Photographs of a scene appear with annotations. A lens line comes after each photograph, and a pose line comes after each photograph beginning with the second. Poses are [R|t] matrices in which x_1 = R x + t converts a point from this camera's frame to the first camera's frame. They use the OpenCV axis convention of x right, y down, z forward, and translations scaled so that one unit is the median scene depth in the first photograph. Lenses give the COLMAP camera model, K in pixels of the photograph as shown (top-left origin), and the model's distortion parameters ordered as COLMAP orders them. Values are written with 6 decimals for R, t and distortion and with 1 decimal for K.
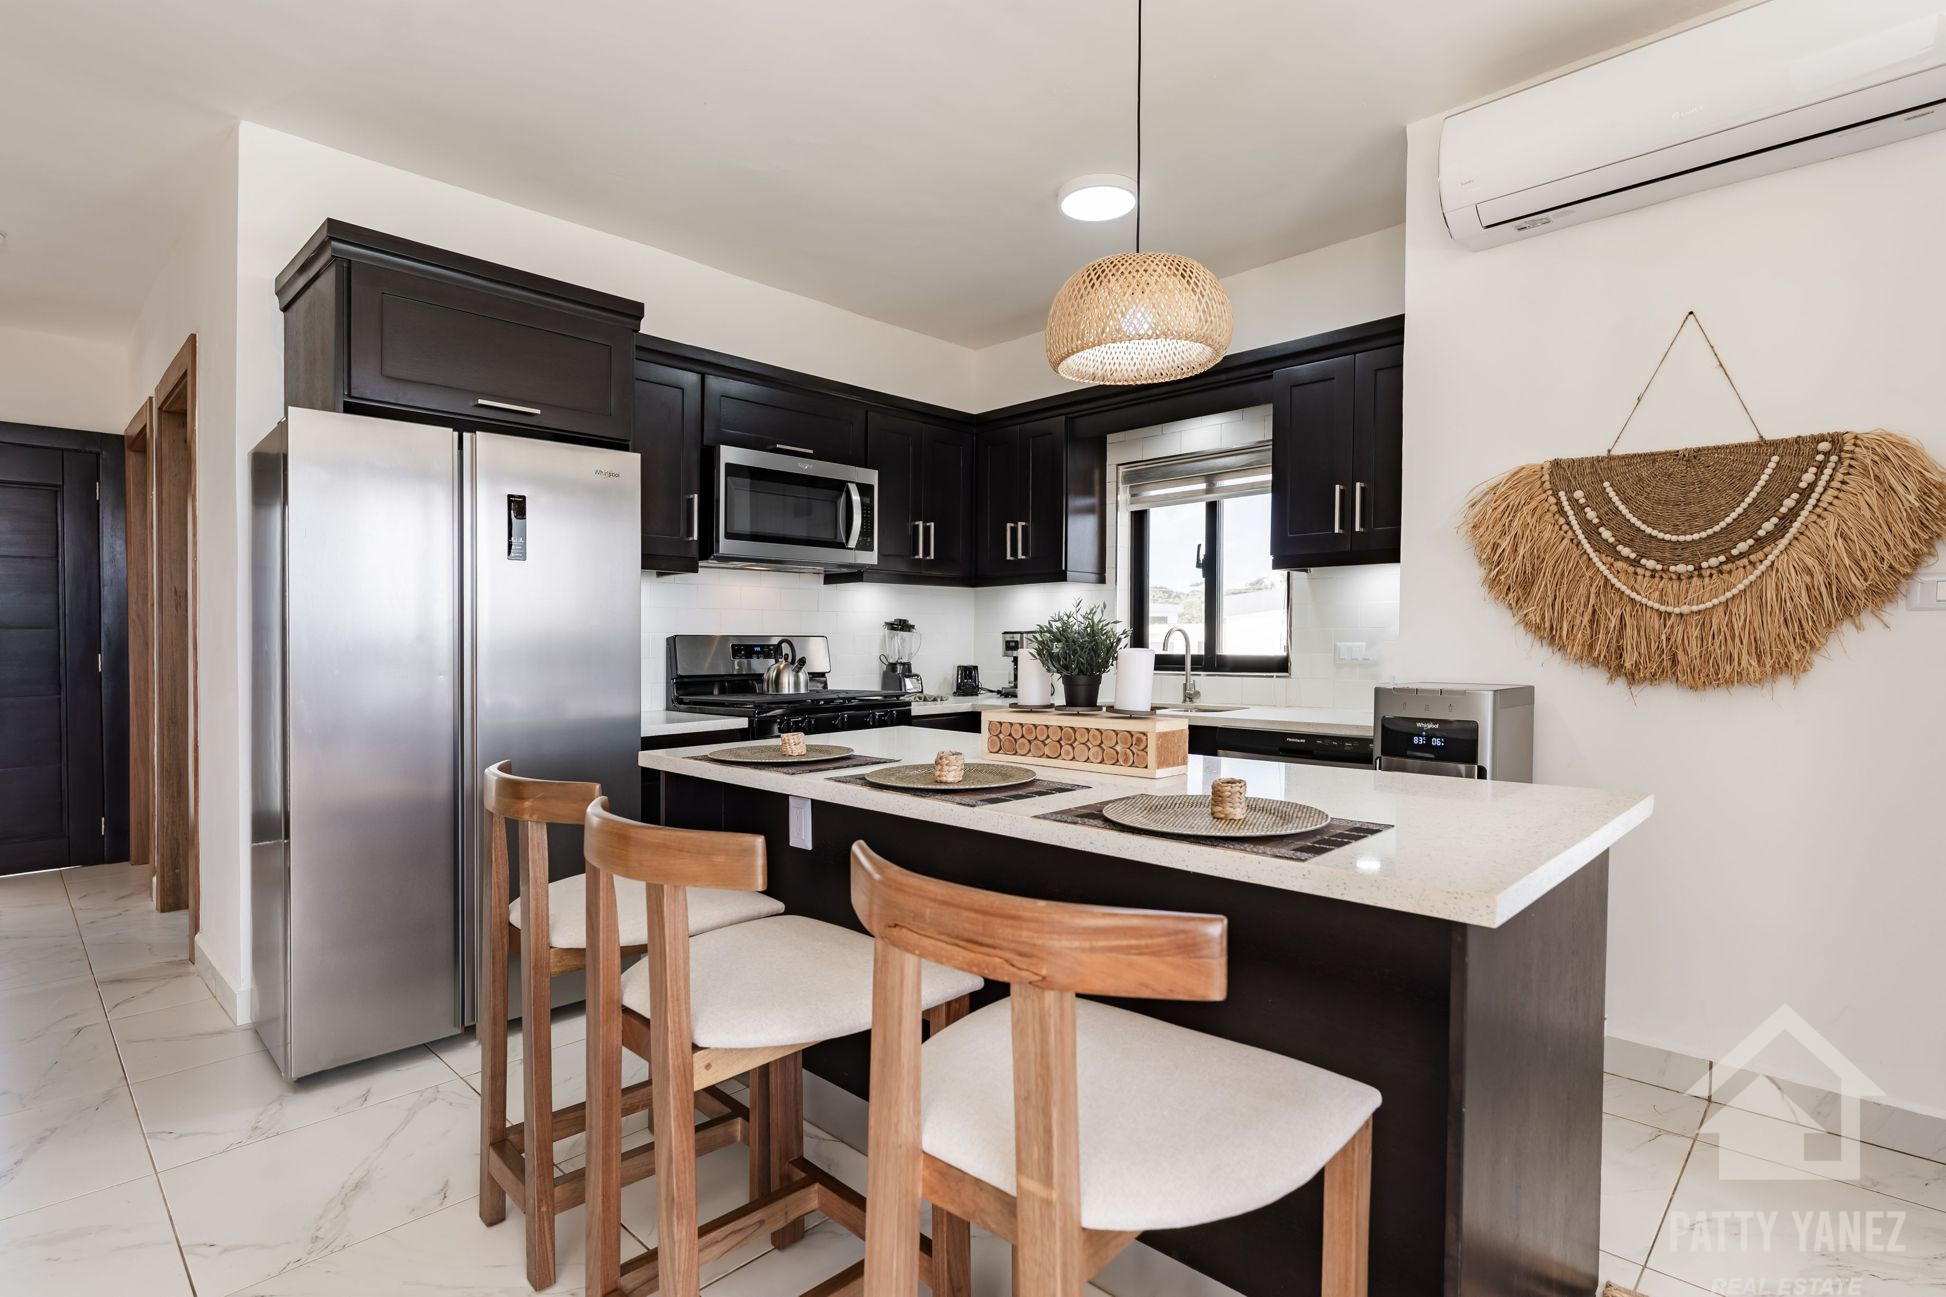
lens RADIAL K [[946.1, 0, 978.9], [0, 946.1, 645.1], [0, 0, 1]] dist [-0.001293, 0.000044]
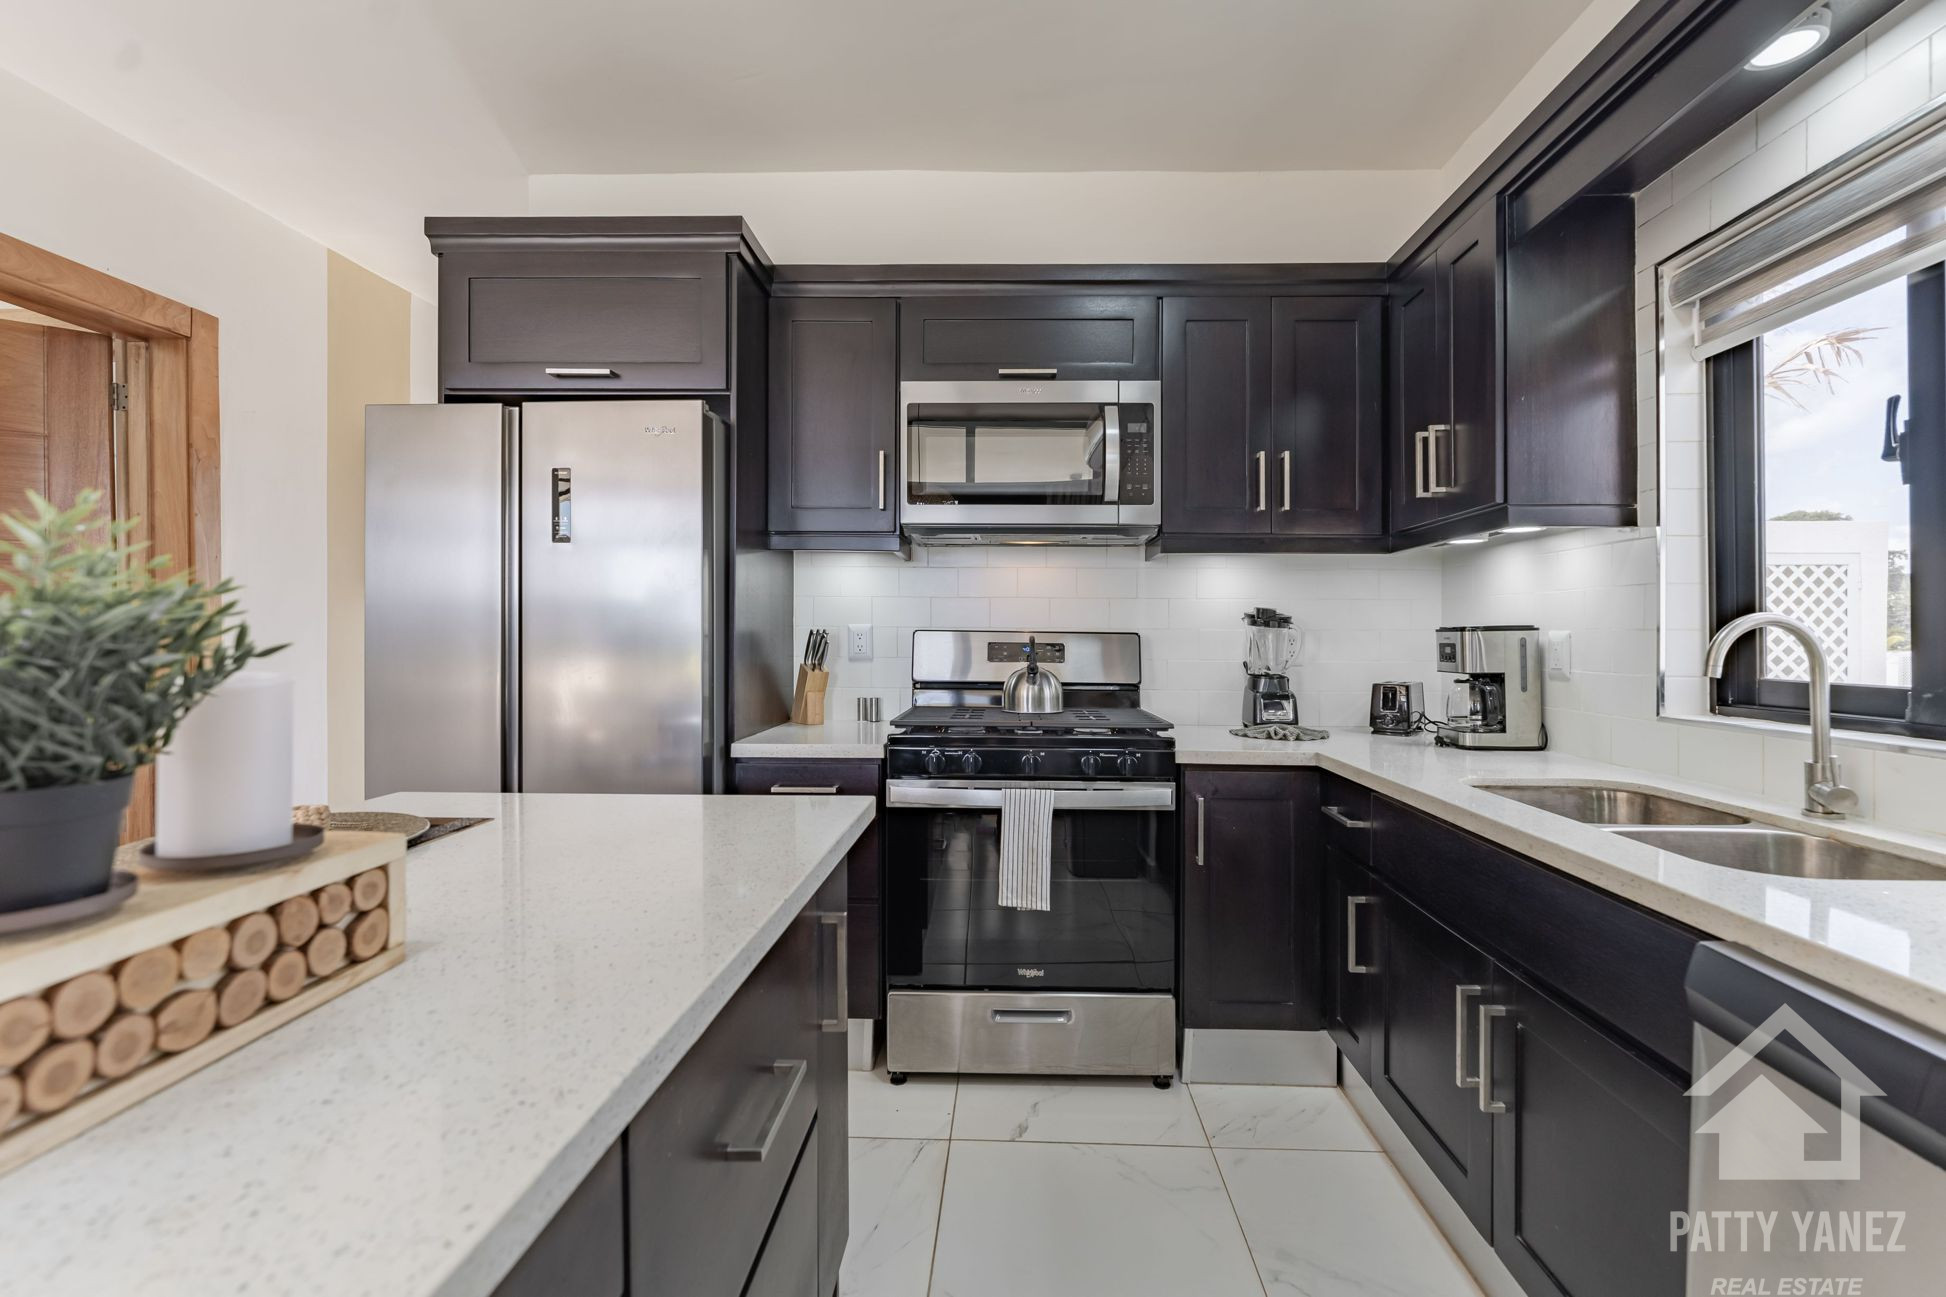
lens RADIAL K [[857.3, 0, 979.8], [0, 857.3, 634.7], [0, 0, 1]] dist [0.003334, 0.001004]
pose [[0.679676, 0.004178, -0.733500, 0.229209], [-0.013000, 0.999895, -0.006350, -0.003053], [0.733397, 0.013852, 0.679659, 0.476828]]
